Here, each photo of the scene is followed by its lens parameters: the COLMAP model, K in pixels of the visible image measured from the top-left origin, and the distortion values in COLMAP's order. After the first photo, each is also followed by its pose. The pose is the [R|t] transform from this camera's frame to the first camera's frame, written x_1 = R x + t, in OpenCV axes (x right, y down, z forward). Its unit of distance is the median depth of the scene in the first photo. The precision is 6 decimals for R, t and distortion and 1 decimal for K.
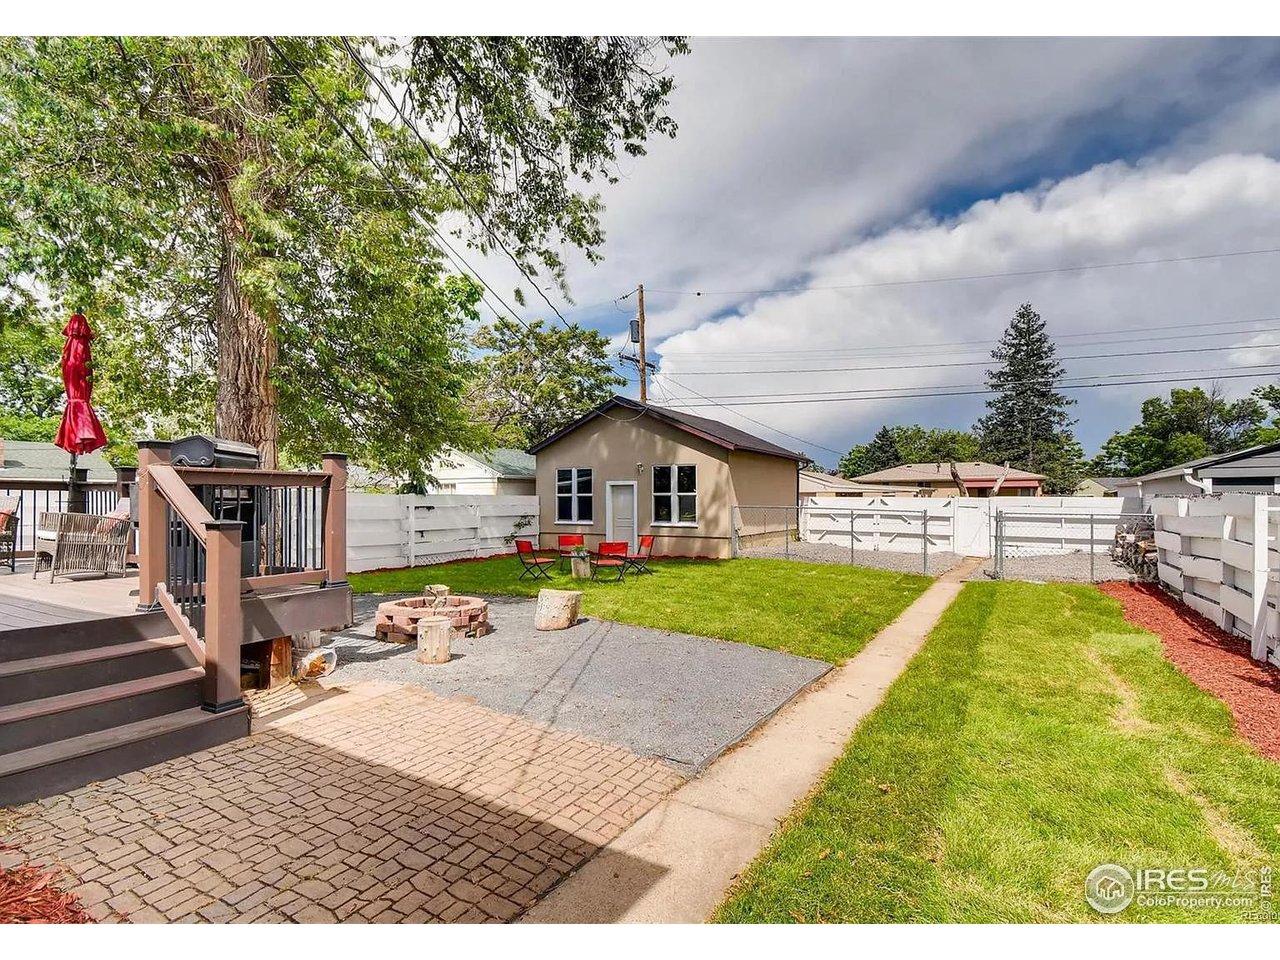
lens RADIAL K [[667.5, 0, 644.8], [0, 667.5, 484.1], [0, 0, 1]] dist [0.027621, 0.000237]
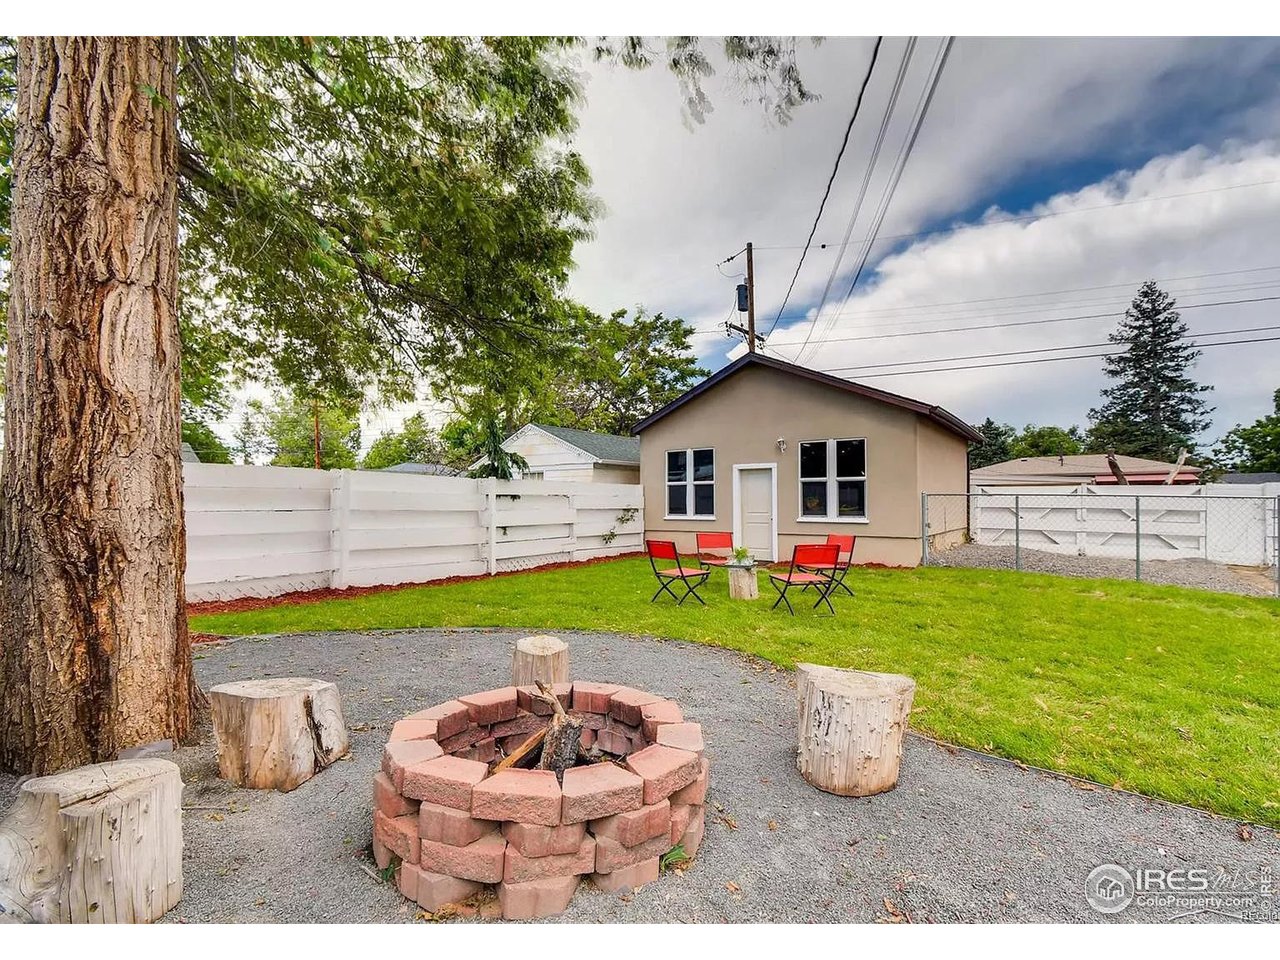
lens RADIAL K [[630.9, 0, 635.7], [0, 630.9, 482.8], [0, 0, 1]] dist [0.004727, -0.002868]
pose [[0.993434, -0.004624, -0.114317, -0.076087], [0.003980, 0.999975, -0.005864, 0.018614], [0.114341, 0.005370, 0.993427, 0.224840]]
